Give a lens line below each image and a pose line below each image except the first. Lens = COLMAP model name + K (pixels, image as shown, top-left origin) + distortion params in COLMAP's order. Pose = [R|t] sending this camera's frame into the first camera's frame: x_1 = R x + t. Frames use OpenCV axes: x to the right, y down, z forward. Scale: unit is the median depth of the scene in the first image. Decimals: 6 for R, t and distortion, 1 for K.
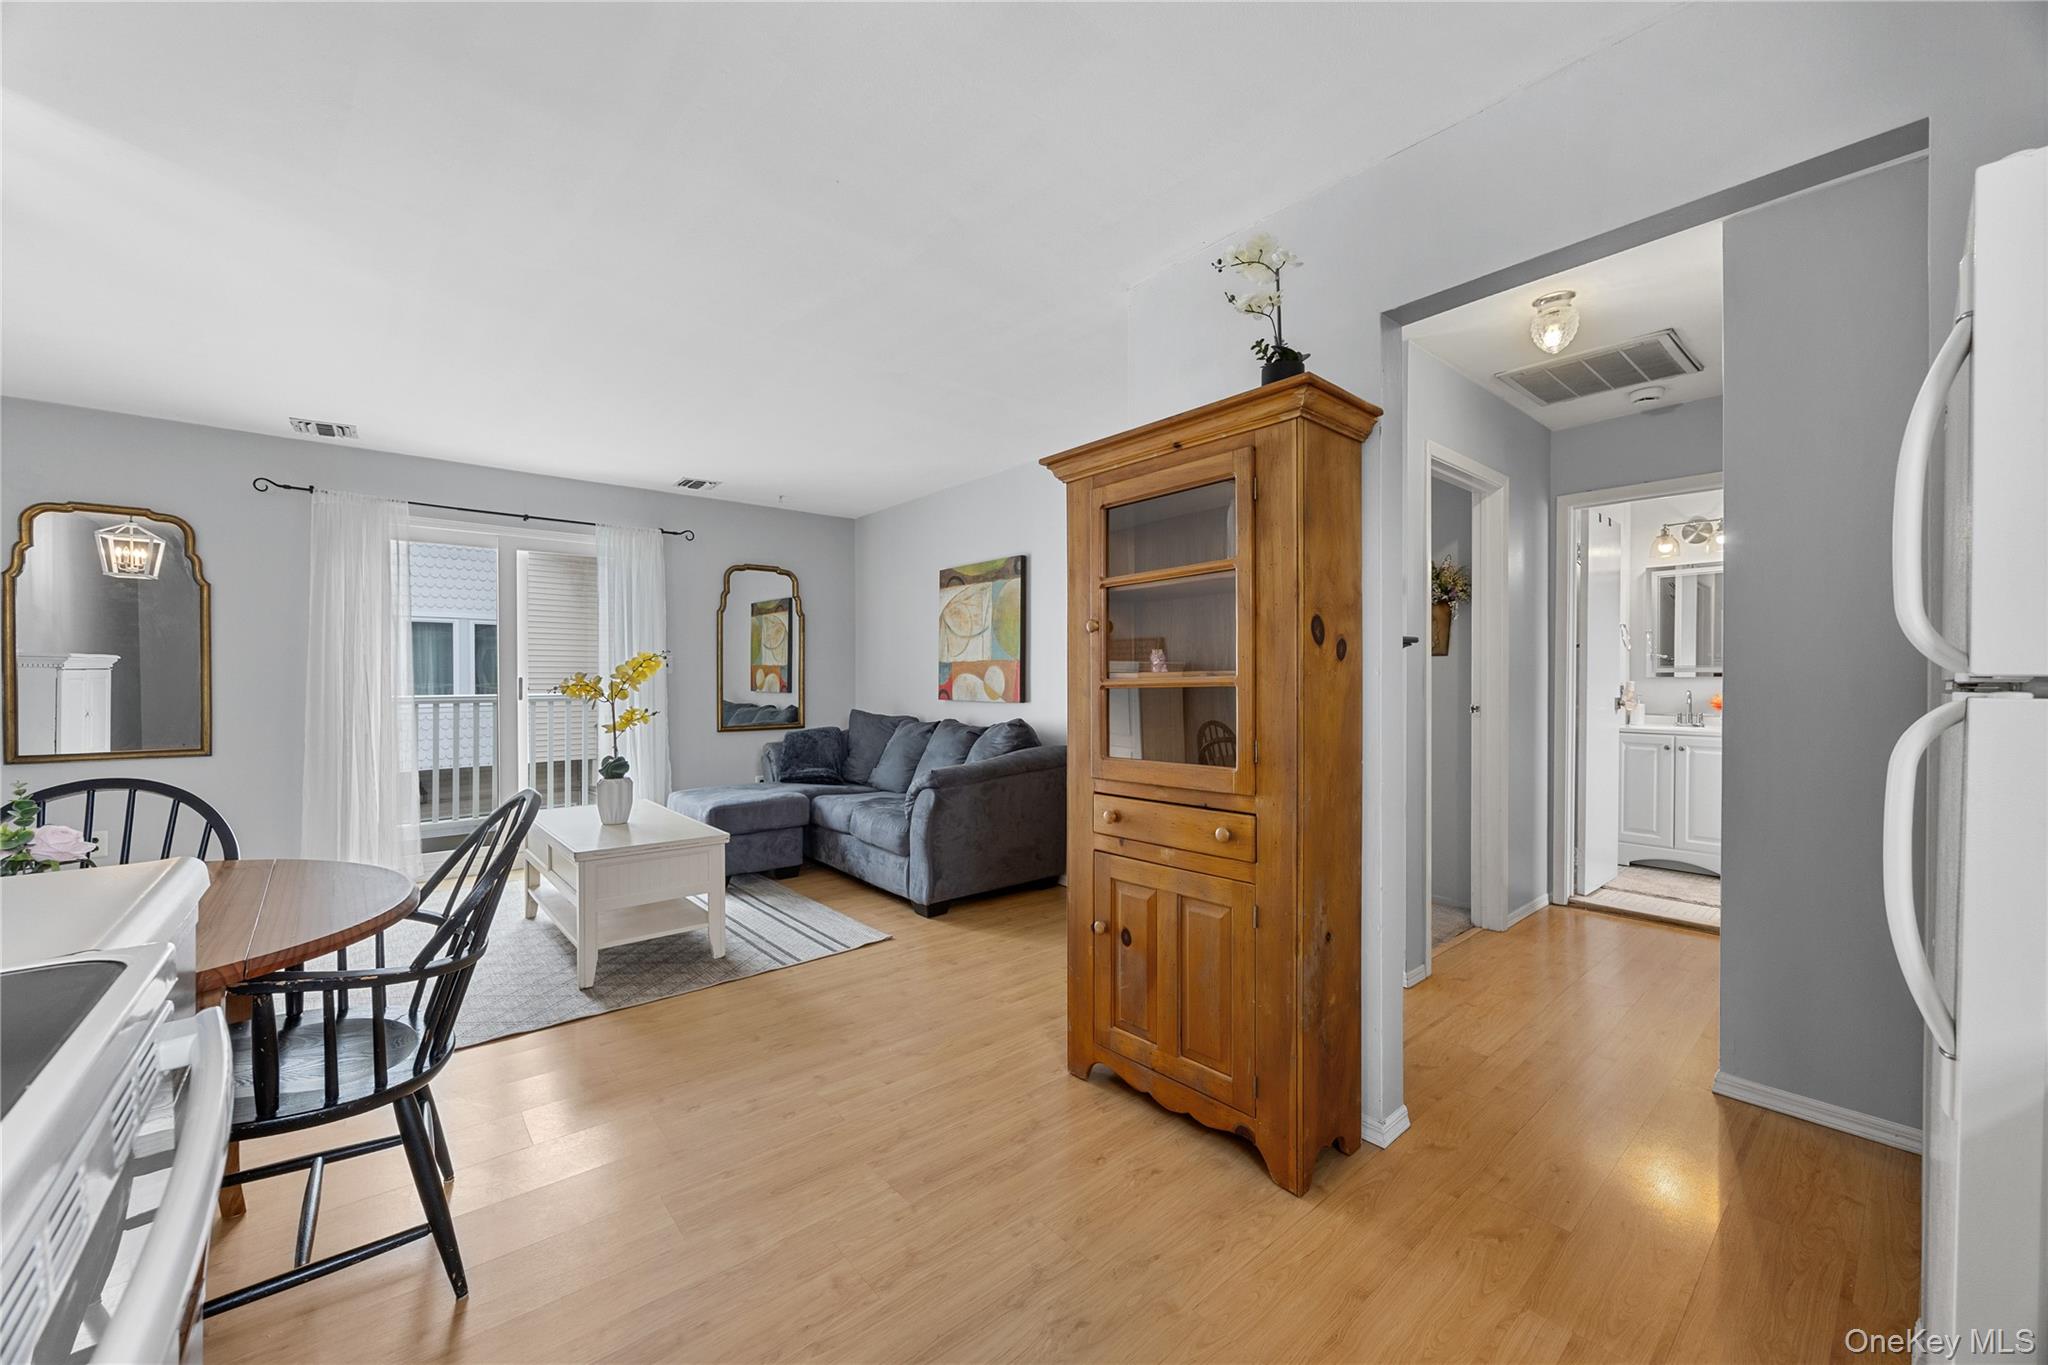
lens RADIAL K [[785.0, 0, 1024.0], [0, 785.0, 682.5], [0, 0, 1]] dist [-0.000046, 0.000013]
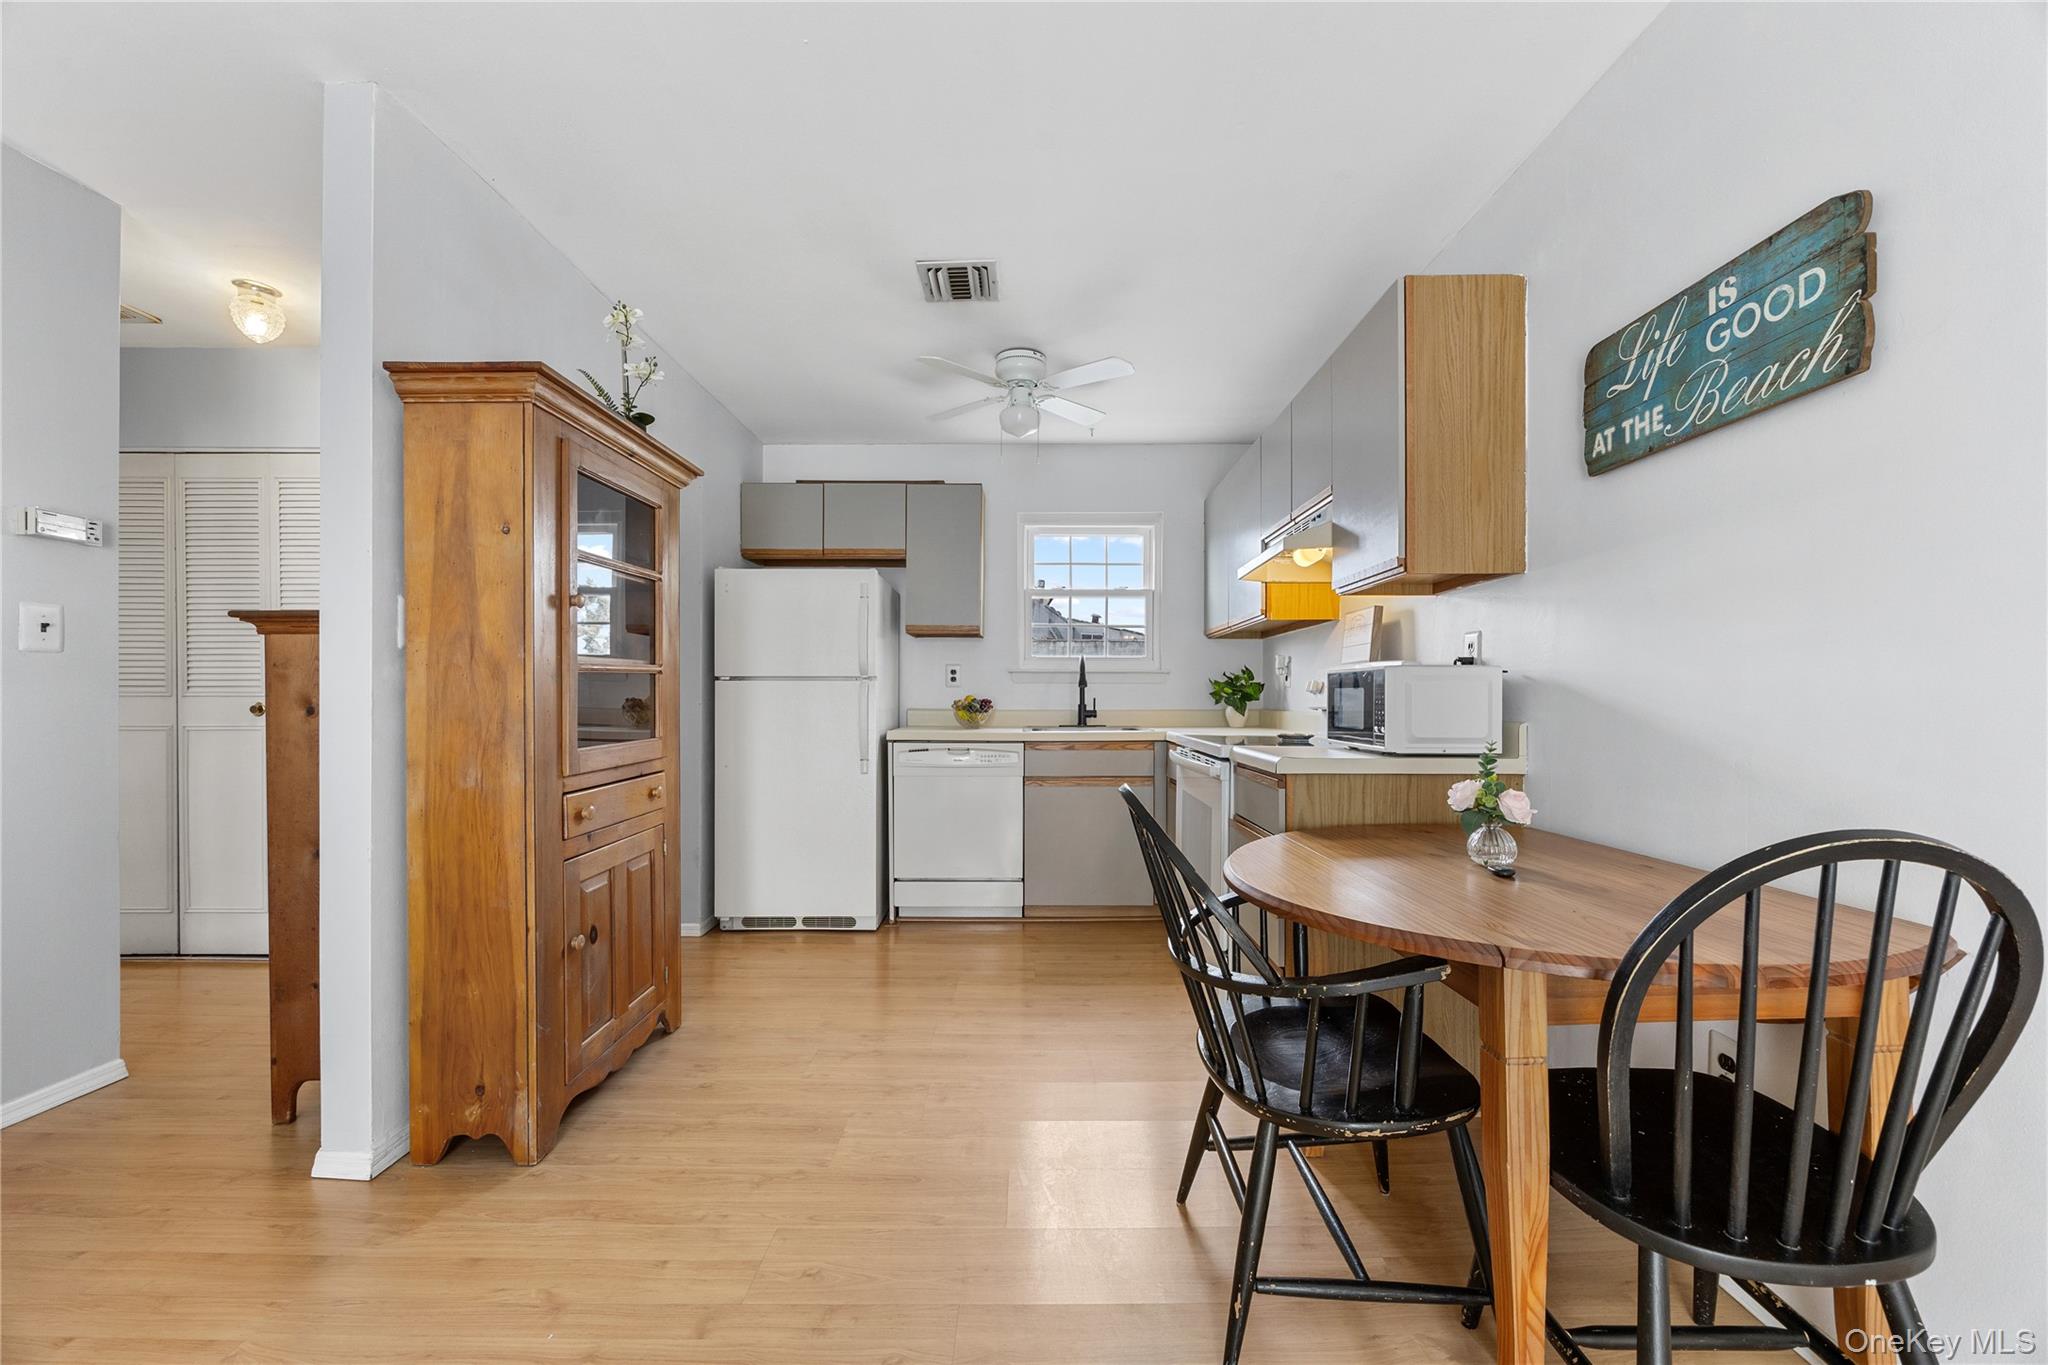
lens RADIAL K [[785.5, 0, 1038.1], [0, 785.5, 698.5], [0, 0, 1]] dist [0.001598, -0.000015]
pose [[-0.765353, -0.006065, 0.643582, -0.395790], [-0.000195, 0.999958, 0.009192, 0.013409], [-0.643611, 0.006909, -0.765322, 0.613132]]
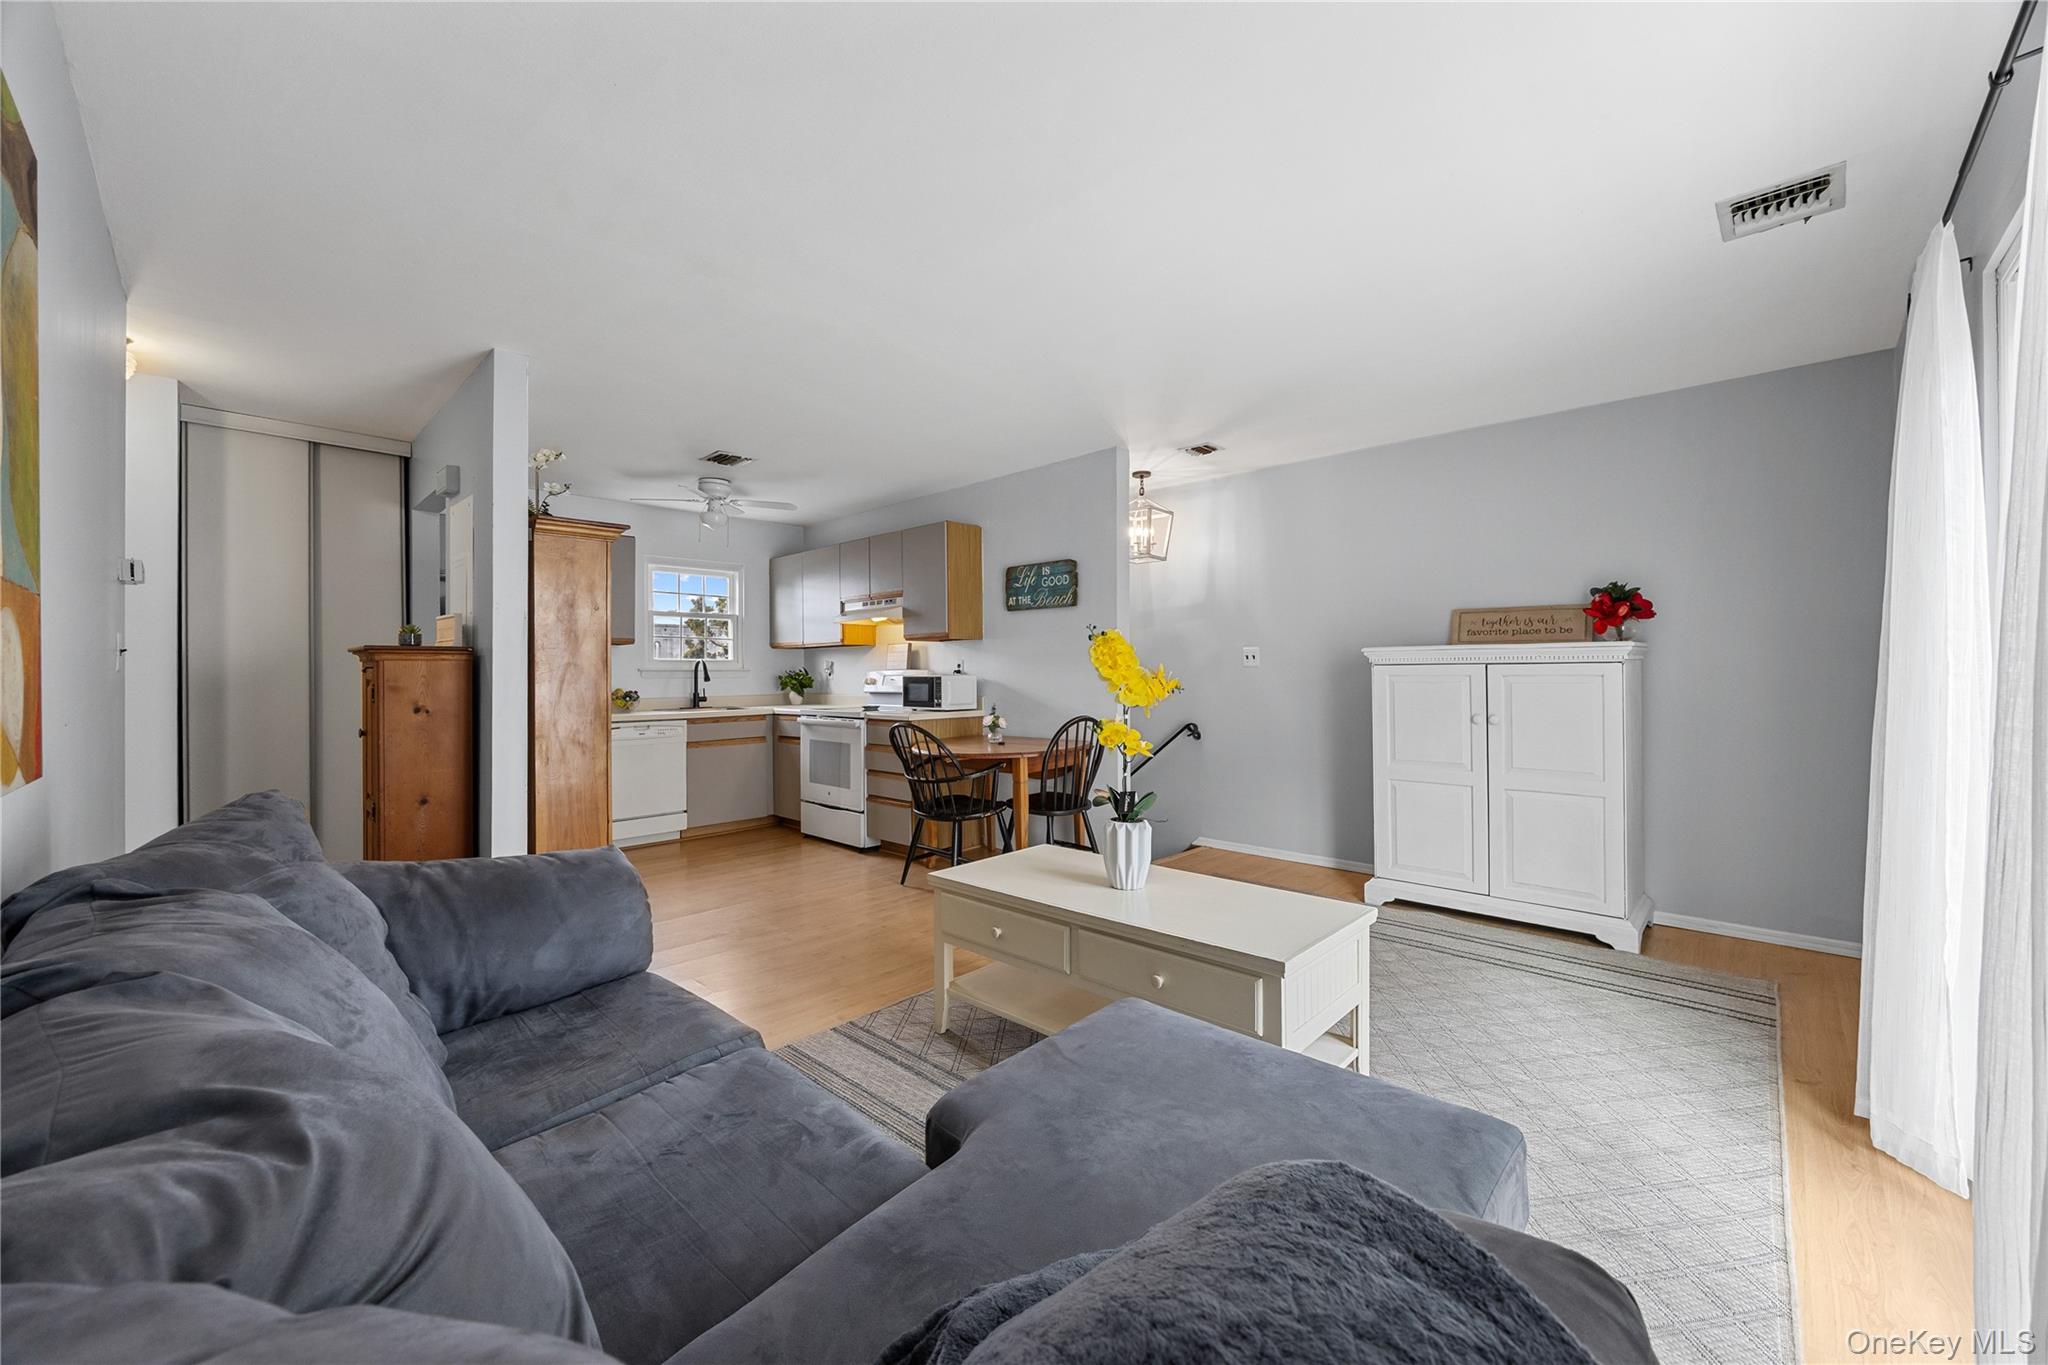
lens RADIAL K [[784.7, 0, 1024.7], [0, 784.7, 675.0], [0, 0, 1]] dist [0.000447, 0.000080]
pose [[-0.994954, 0.005518, -0.100177, -0.272158], [0.004646, 0.999949, 0.008936, -0.009719], [0.100221, 0.008425, -0.994929, 1.226168]]
